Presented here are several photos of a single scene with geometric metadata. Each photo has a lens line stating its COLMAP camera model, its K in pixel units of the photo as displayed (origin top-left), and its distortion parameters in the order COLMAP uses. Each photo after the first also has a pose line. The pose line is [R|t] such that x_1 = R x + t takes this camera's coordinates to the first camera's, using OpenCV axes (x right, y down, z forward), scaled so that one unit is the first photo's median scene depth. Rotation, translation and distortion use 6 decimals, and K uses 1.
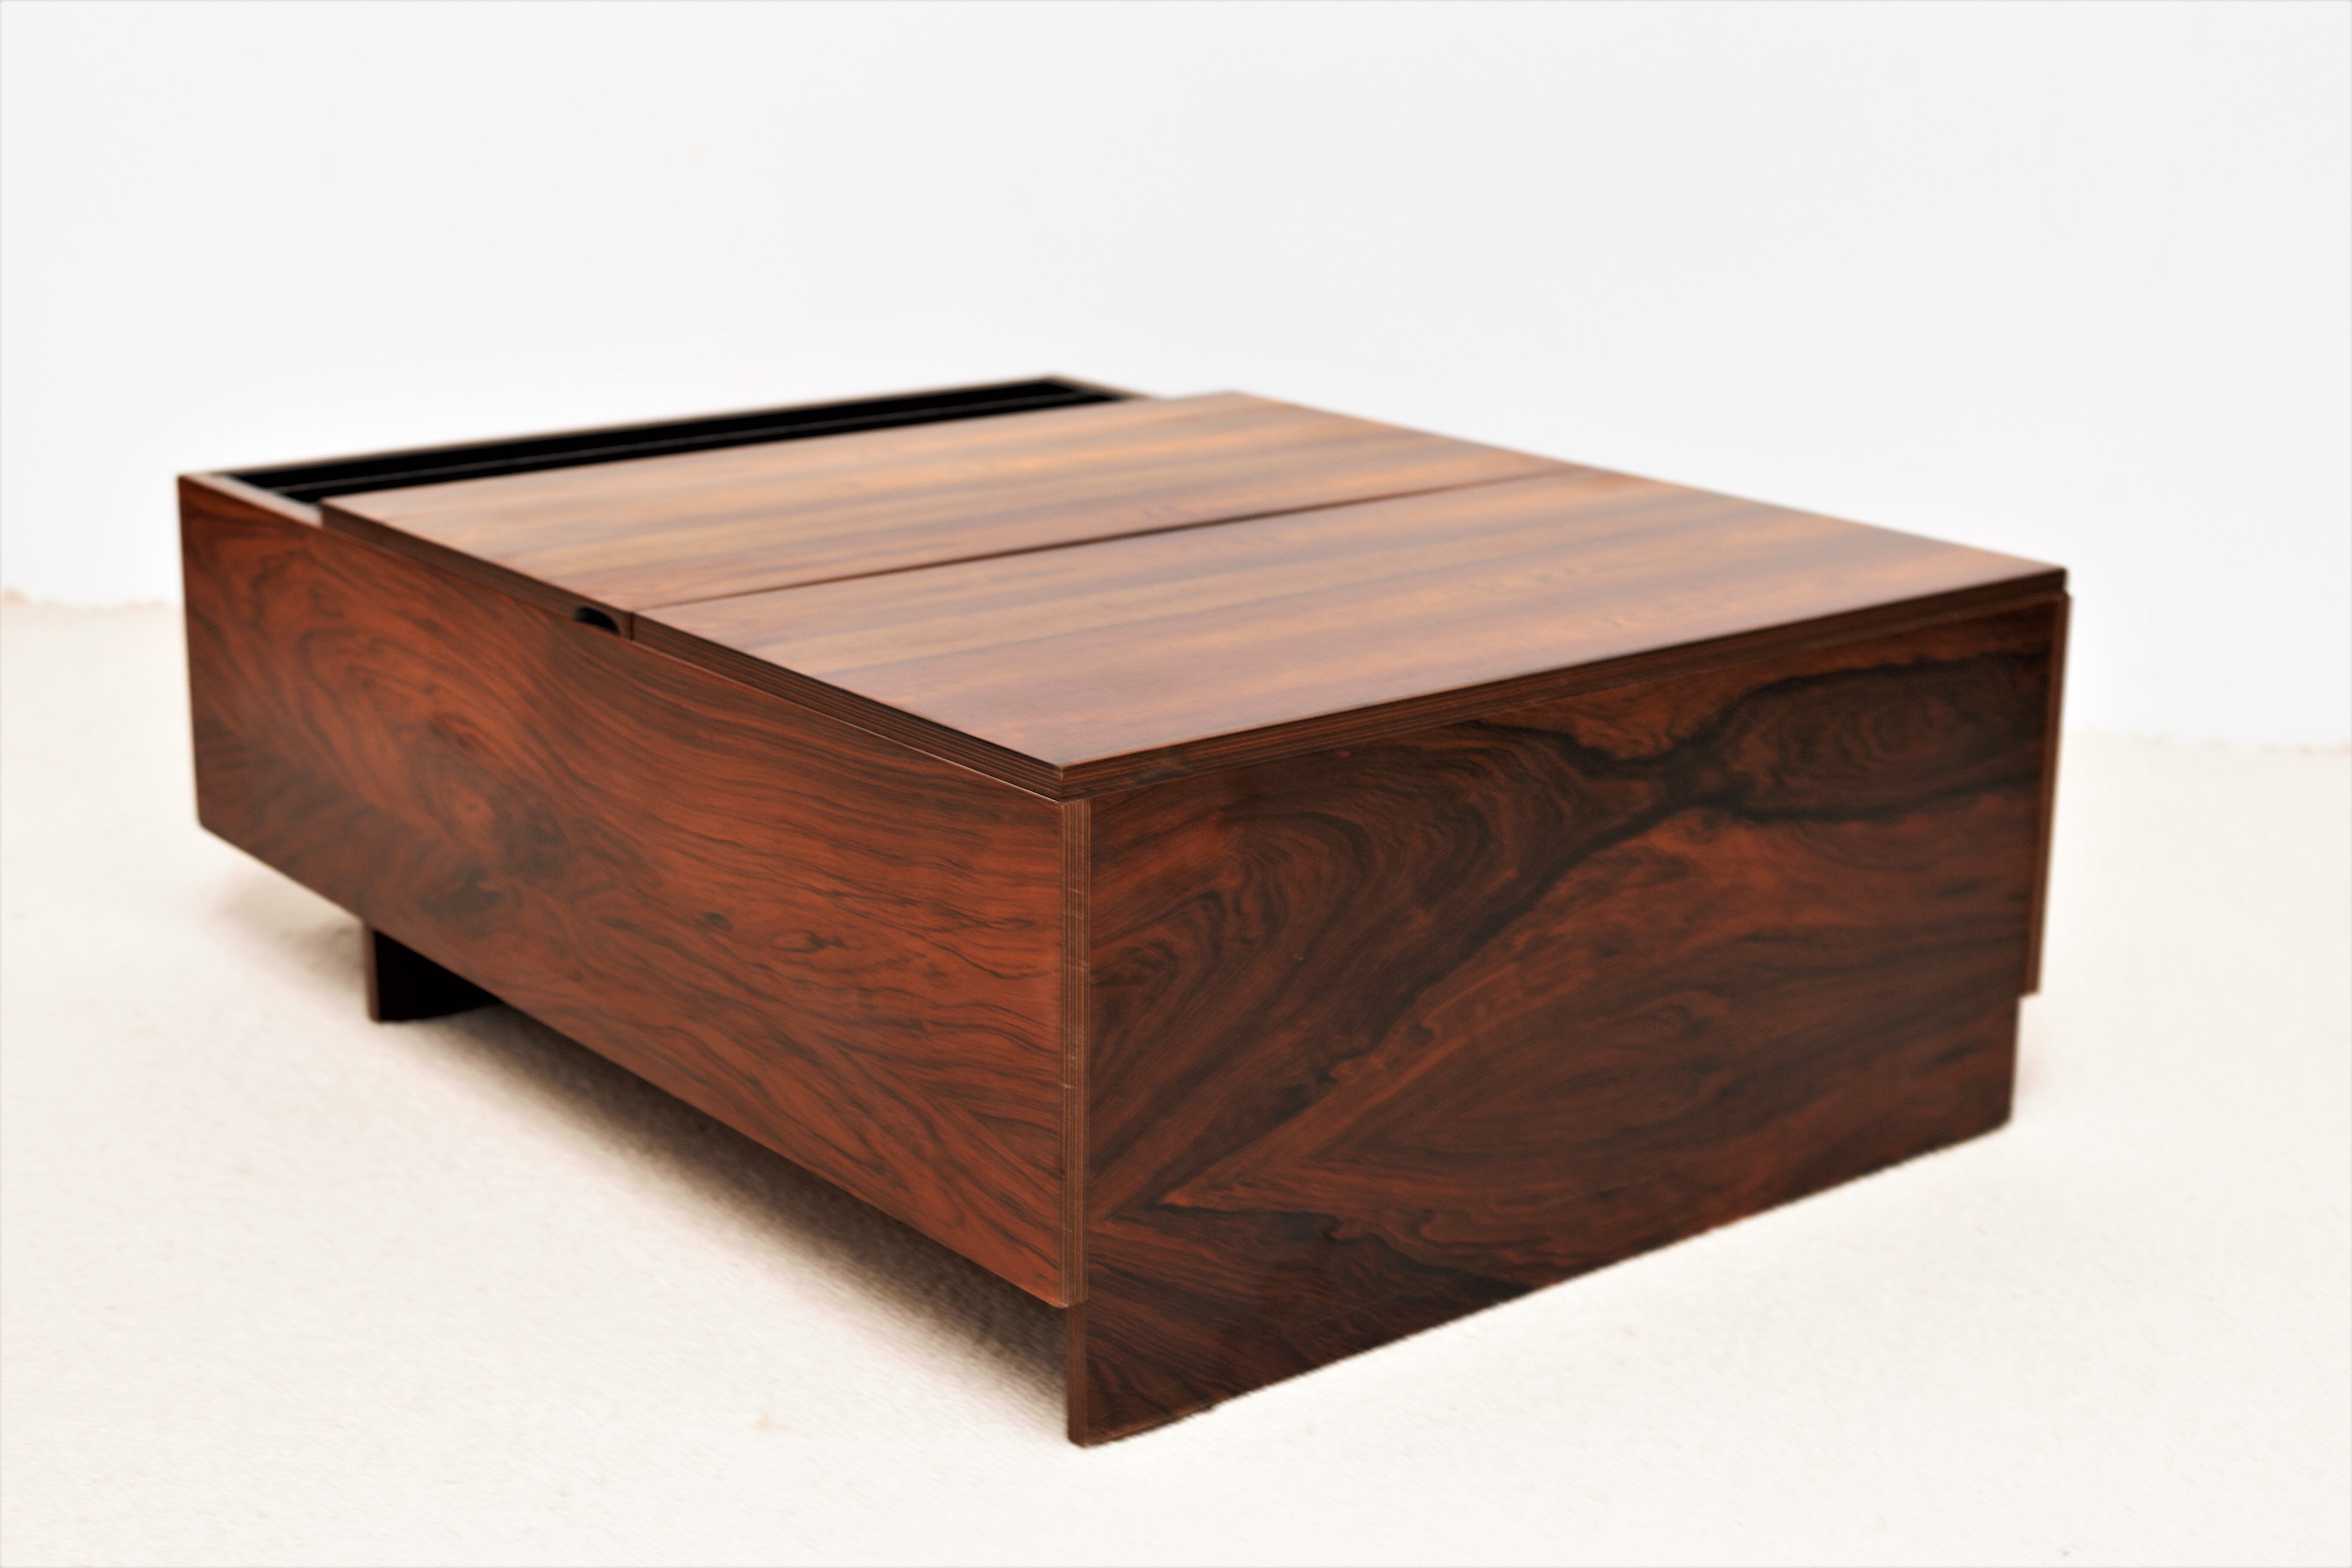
lens RADIAL K [[3488.2, 0, 1177.1], [0, 3488.2, 784.5], [0, 0, 1]] dist [-0.108306, 0.000000]
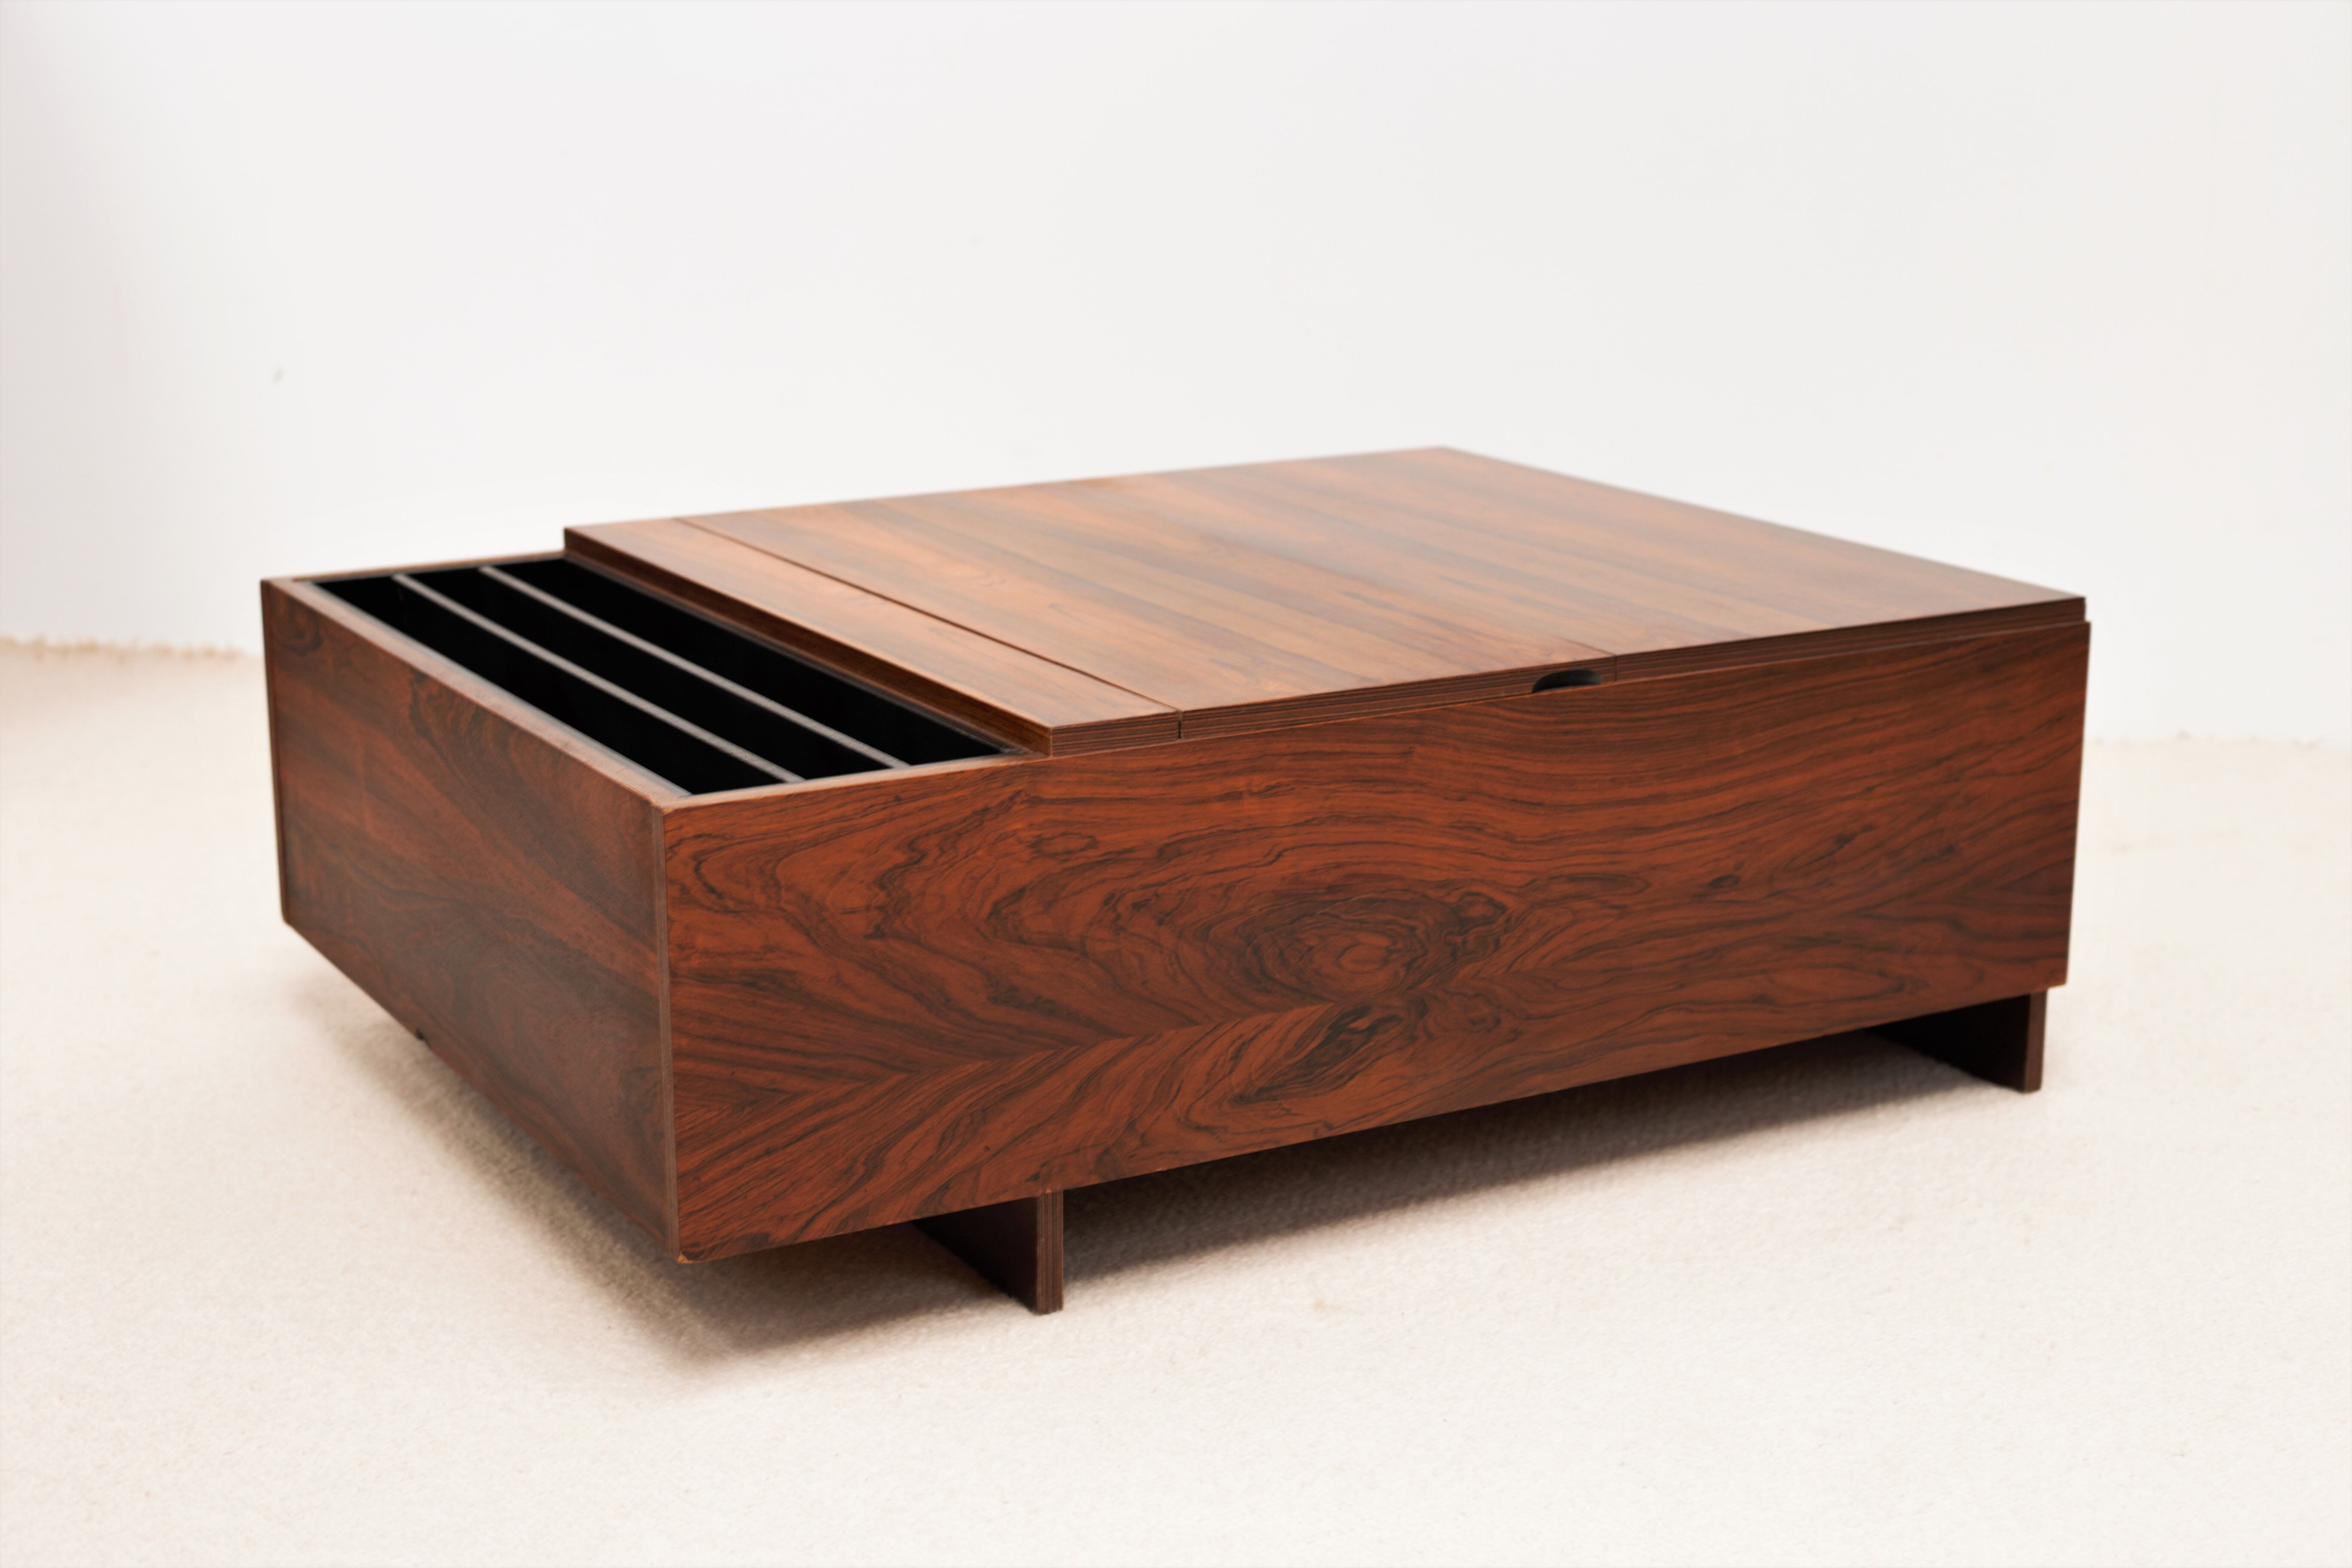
lens RADIAL K [[3488.2, 0, 1190.4], [0, 3488.2, 775.7], [0, 0, 1]] dist [-0.108306, 0.000000]
pose [[0.142708, -0.251370, 0.957313, -1.318172], [0.266489, 0.941253, 0.207427, -0.295715], [-0.953215, 0.225511, 0.201312, 0.968423]]
